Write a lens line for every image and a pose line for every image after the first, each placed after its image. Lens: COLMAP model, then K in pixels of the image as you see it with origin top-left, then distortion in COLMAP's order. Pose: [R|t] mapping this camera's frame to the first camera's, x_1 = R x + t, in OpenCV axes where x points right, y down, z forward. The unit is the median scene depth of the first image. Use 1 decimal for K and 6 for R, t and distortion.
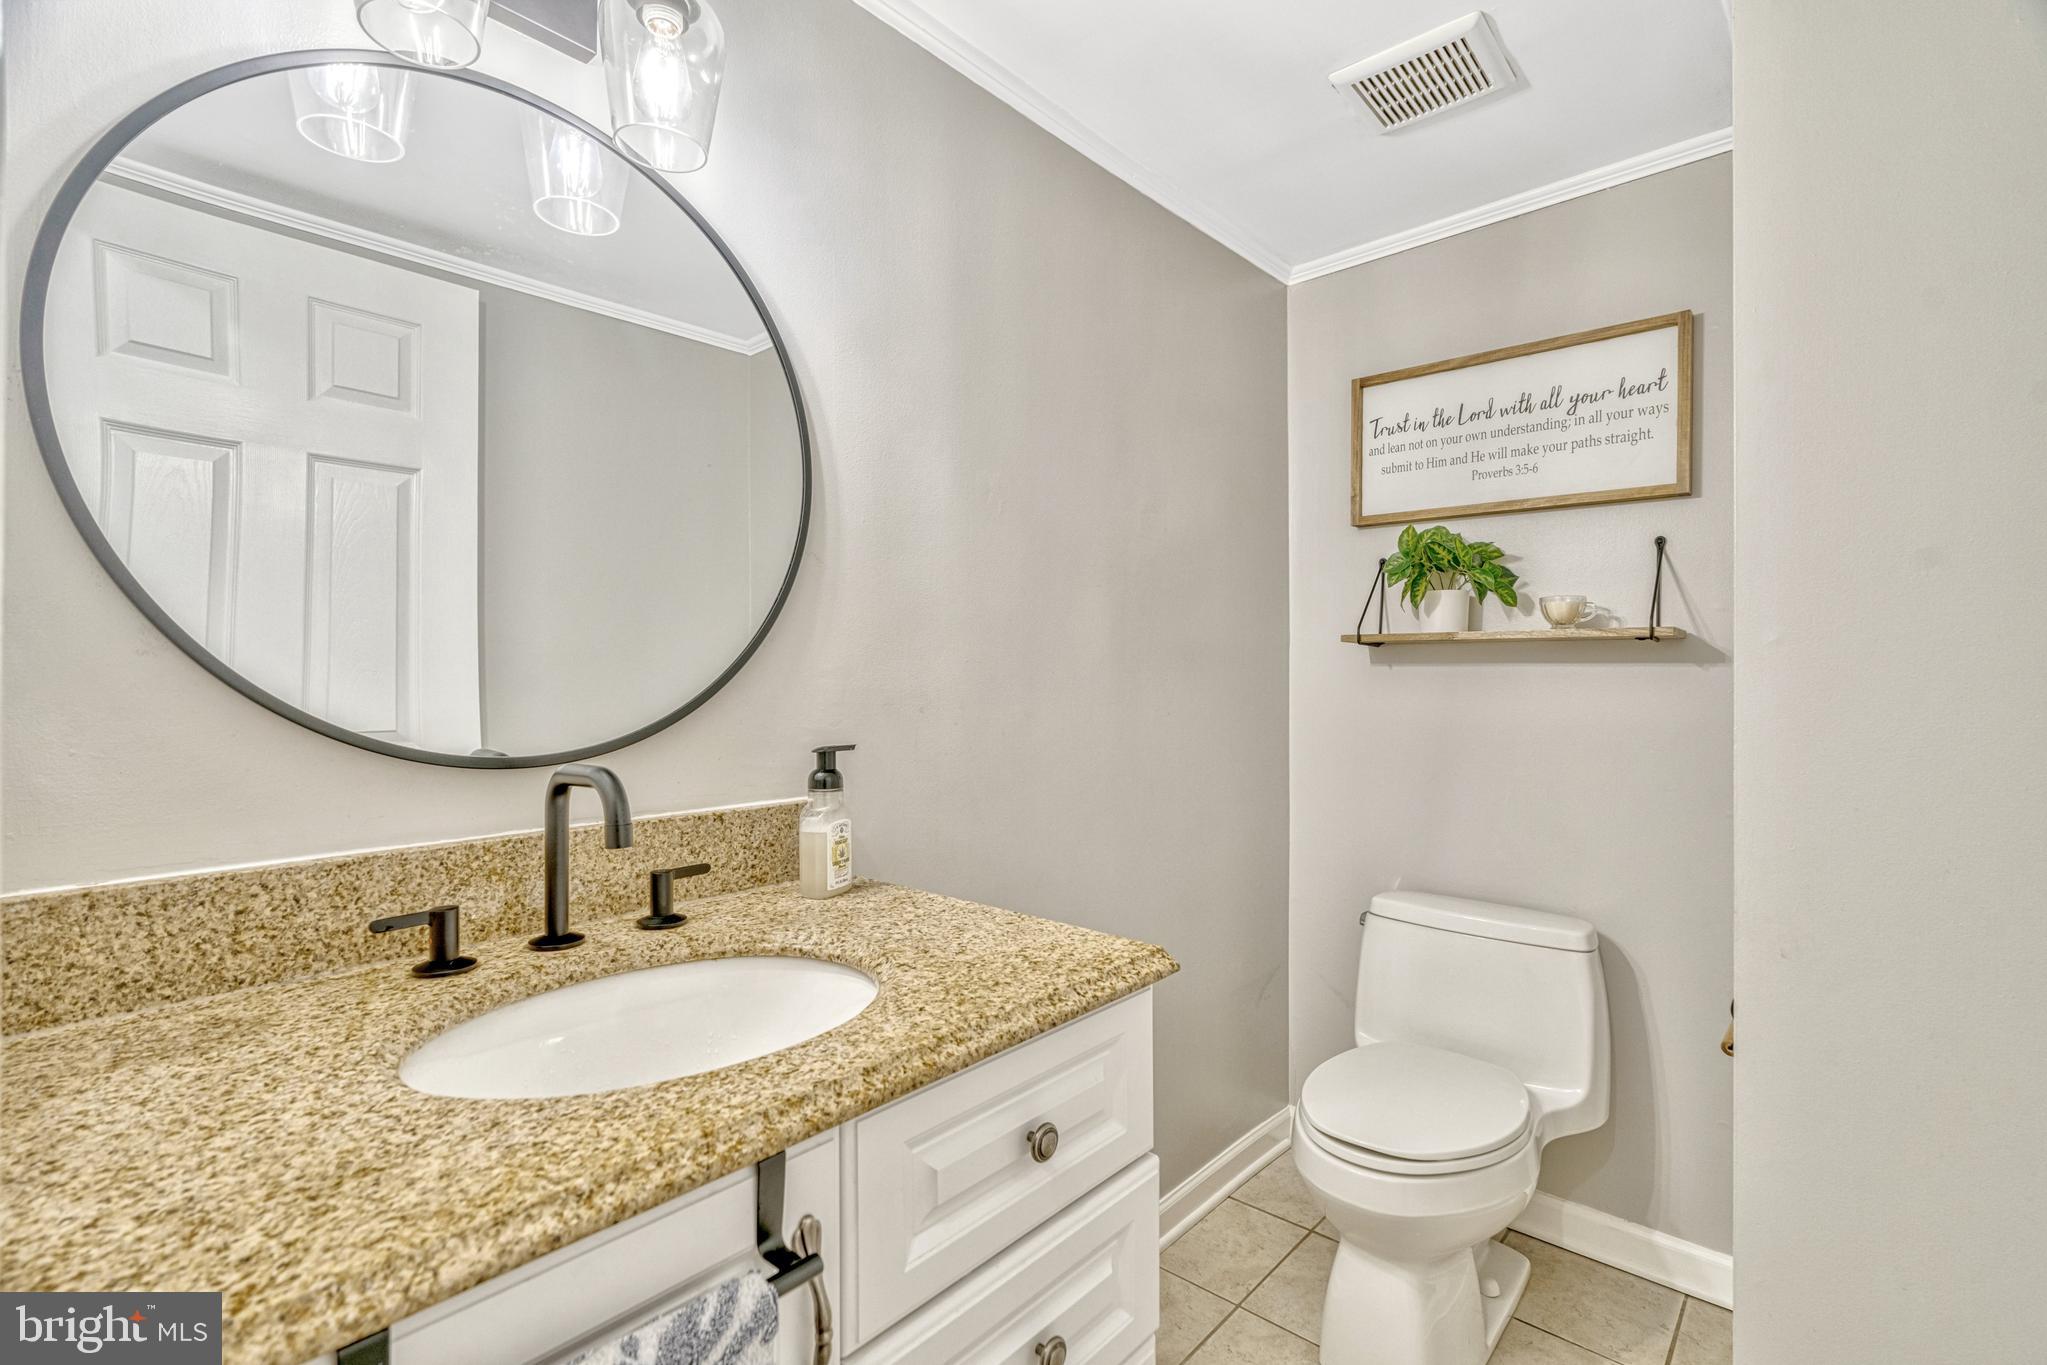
lens RADIAL K [[934.9, 0, 1032.9], [0, 934.9, 686.0], [0, 0, 1]] dist [-0.009472, 0.005306]
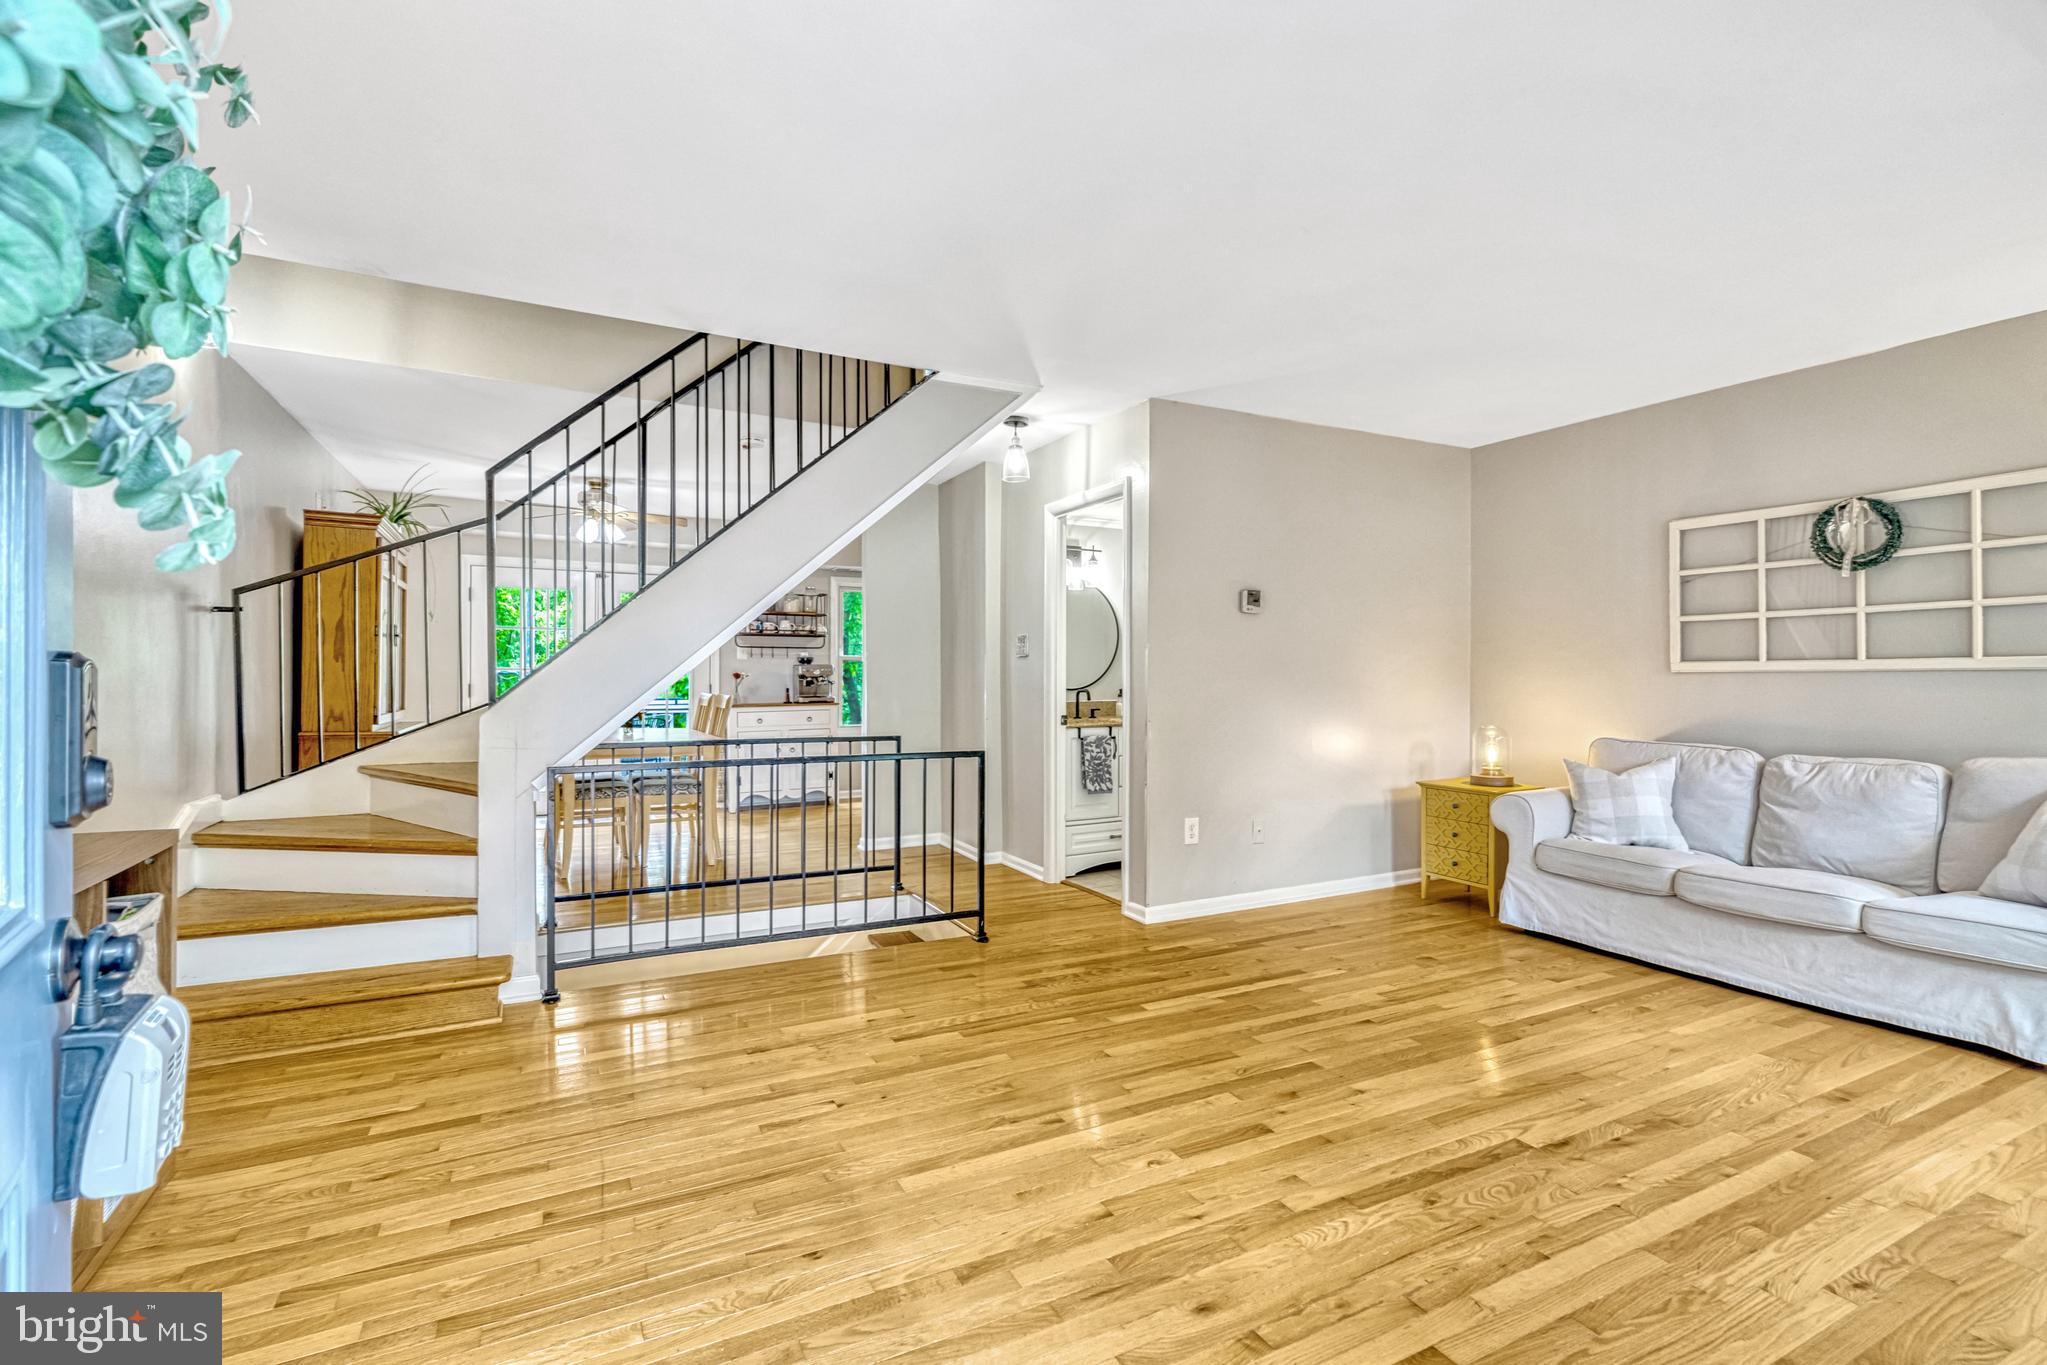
lens RADIAL K [[934.9, 0, 1038.9], [0, 934.9, 667.4], [0, 0, 1]] dist [-0.009472, 0.005306]
pose [[0.939910, -0.000115, -0.341422, 1.132420], [-0.000500, 0.999998, -0.001714, -0.044551], [0.341422, 0.001781, 0.939908, -4.072147]]
